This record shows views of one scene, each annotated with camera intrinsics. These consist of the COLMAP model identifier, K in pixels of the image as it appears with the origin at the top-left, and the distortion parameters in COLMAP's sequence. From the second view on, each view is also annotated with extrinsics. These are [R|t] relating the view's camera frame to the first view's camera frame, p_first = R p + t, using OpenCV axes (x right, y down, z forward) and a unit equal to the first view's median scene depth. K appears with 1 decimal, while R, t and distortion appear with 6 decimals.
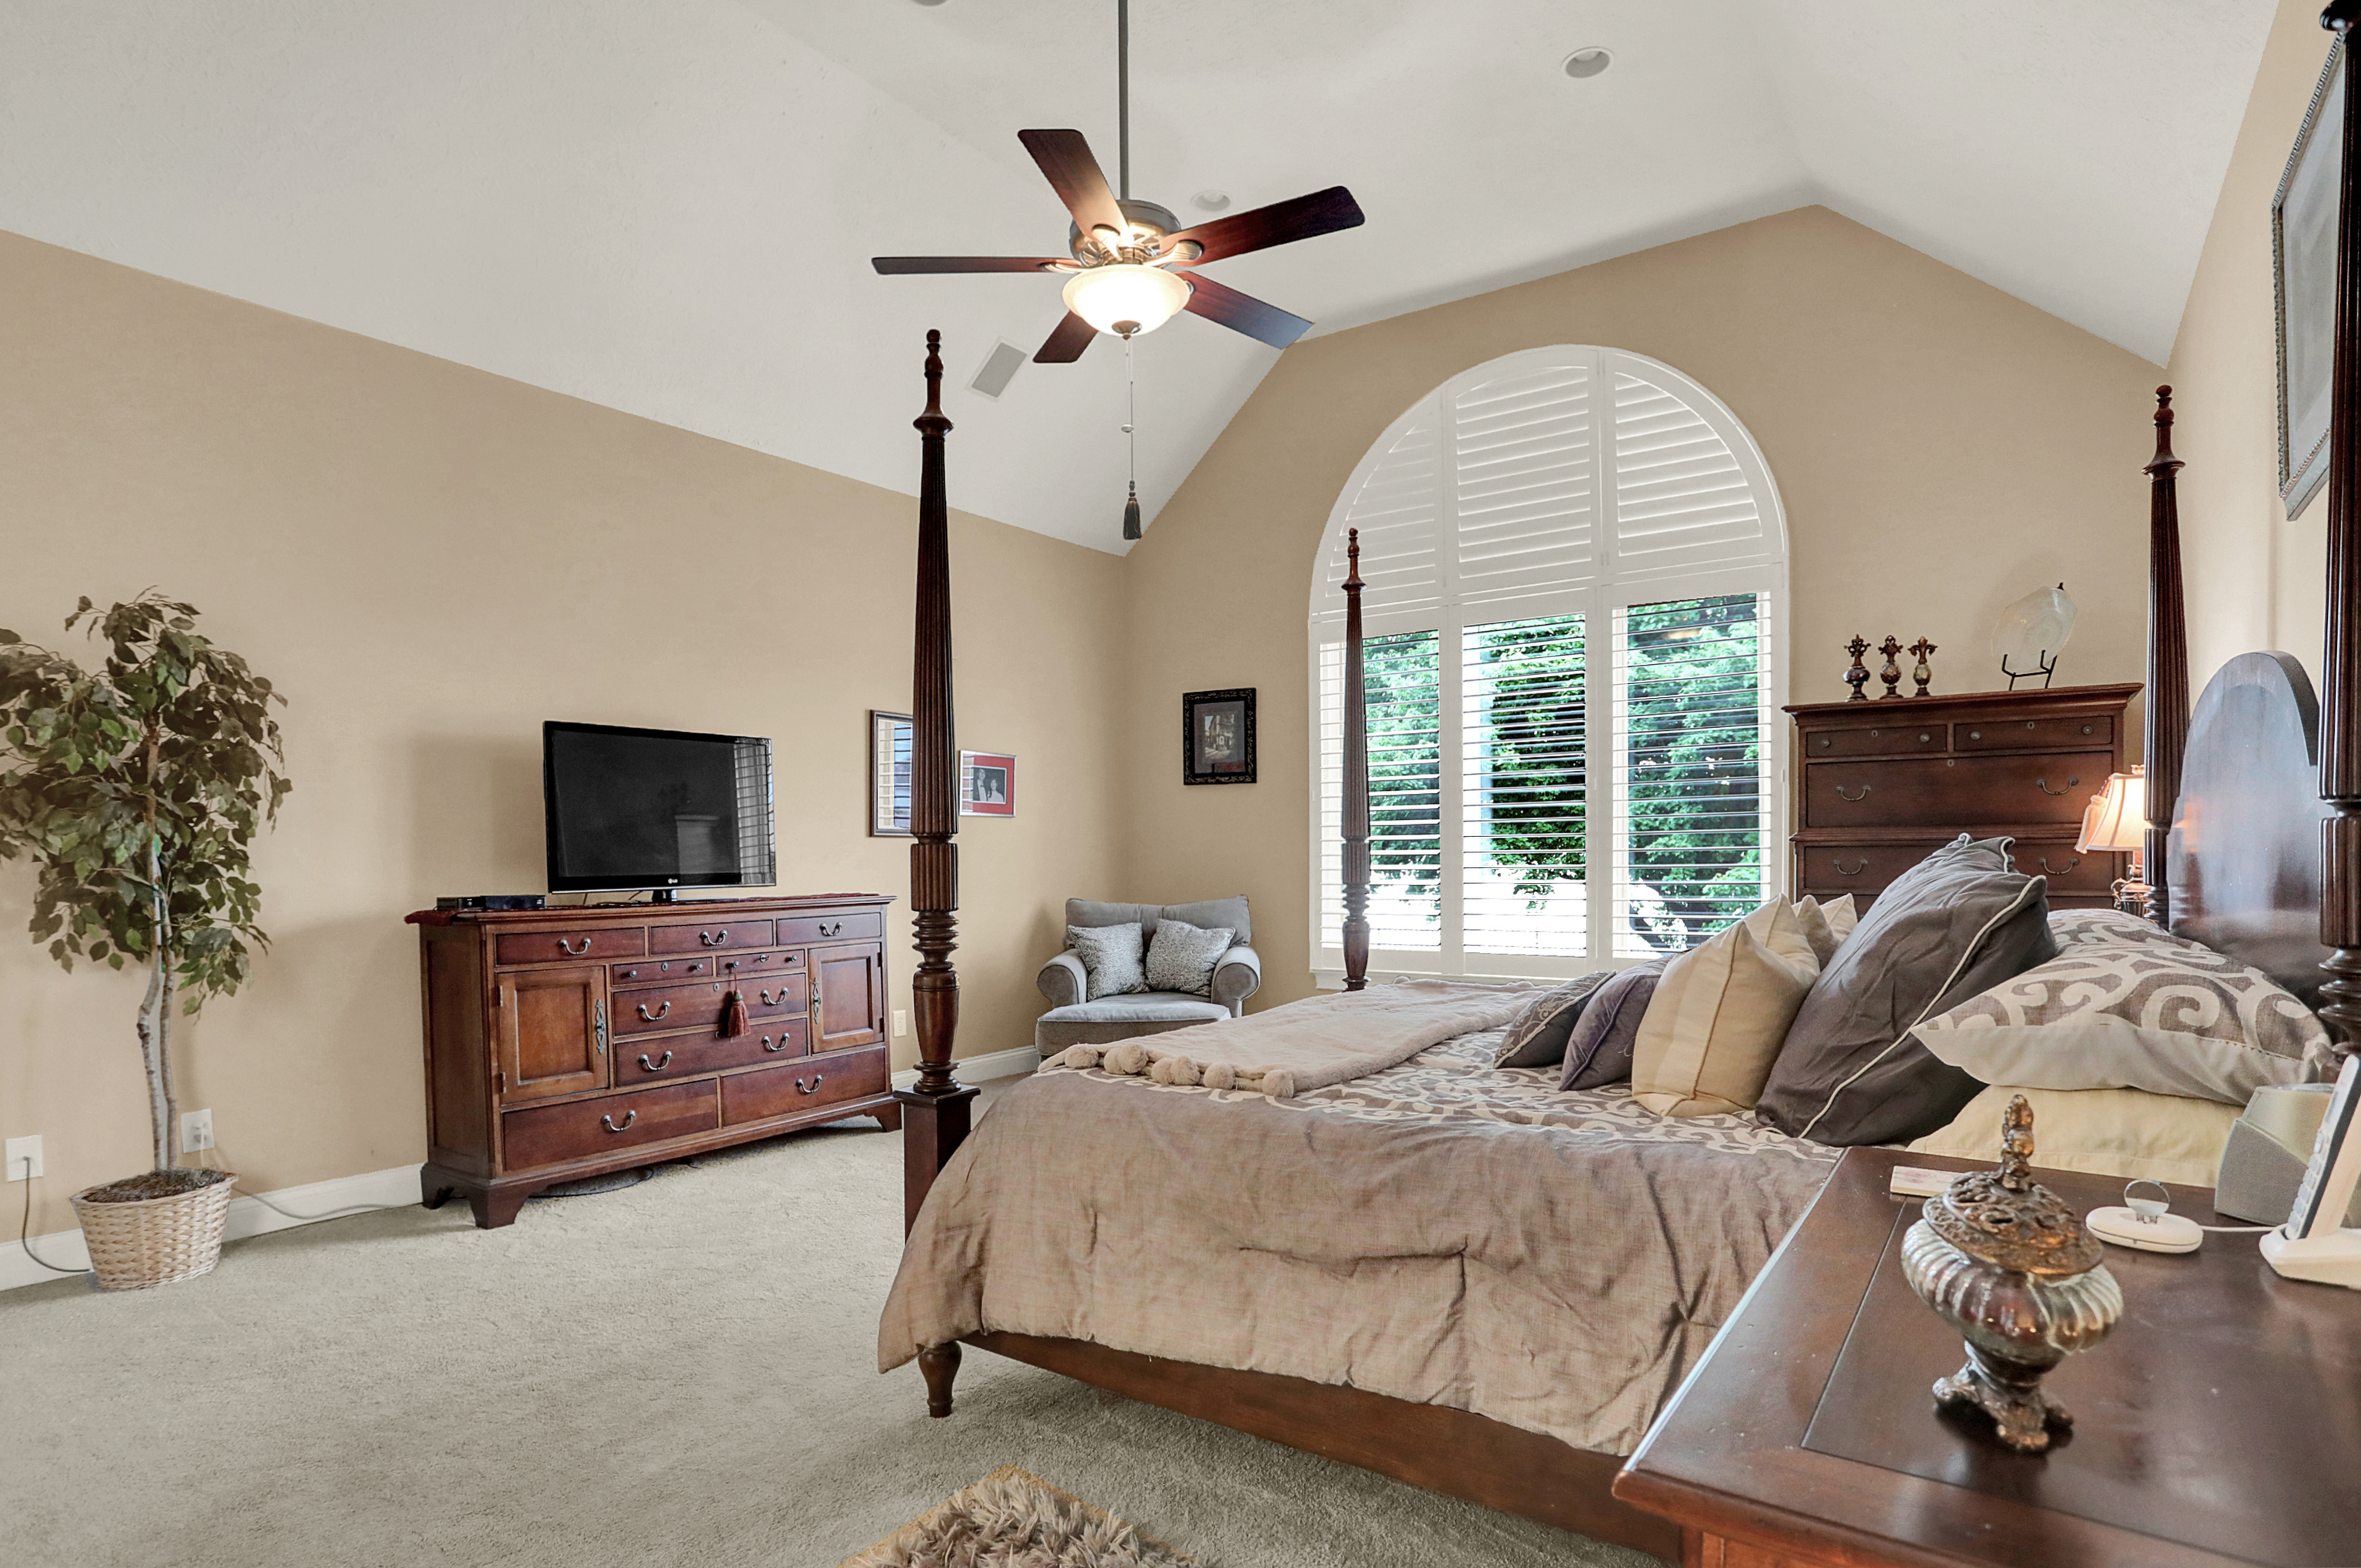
lens RADIAL K [[1228.0, 0, 1187.1], [0, 1228.0, 848.0], [0, 0, 1]] dist [-0.000320, -0.000076]
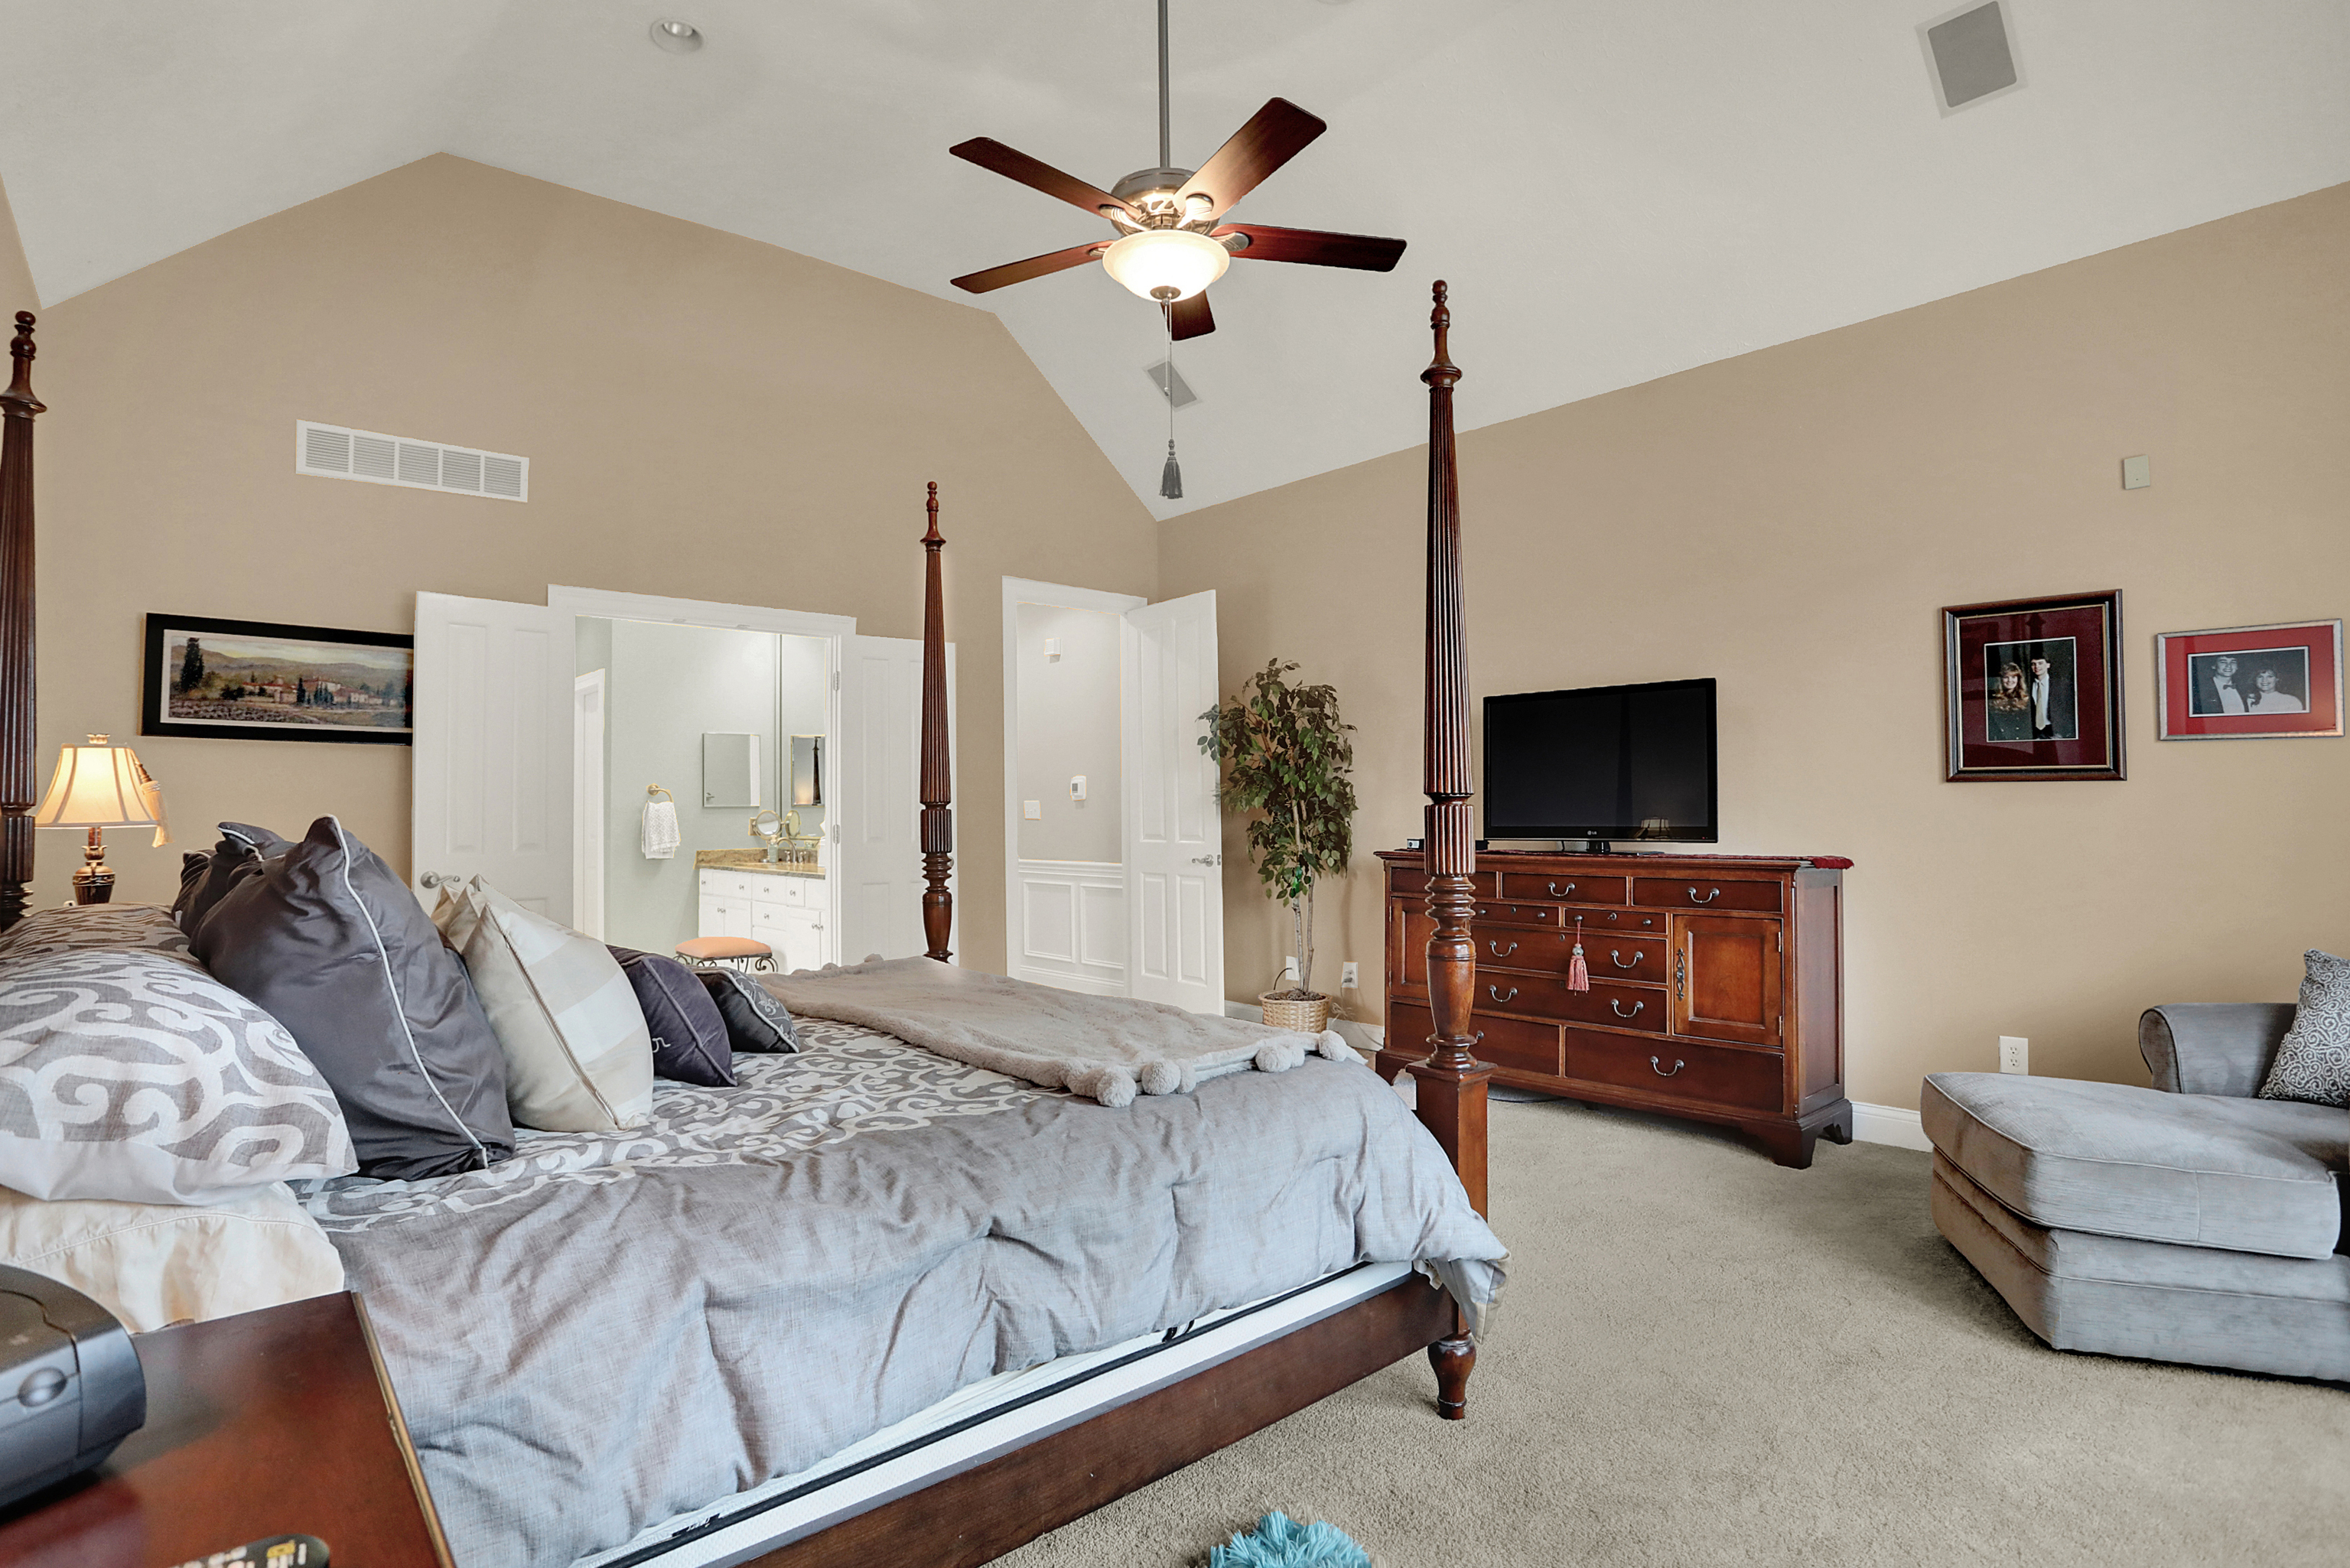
lens RADIAL K [[1191.8, 0, 1159.7], [0, 1191.8, 781.0], [0, 0, 1]] dist [-0.080684, 0.036499]
pose [[-0.227416, -0.018504, -0.973622, 0.715344], [0.011673, 0.999696, -0.021726, -0.000555], [0.973728, -0.016306, -0.227130, 0.975200]]
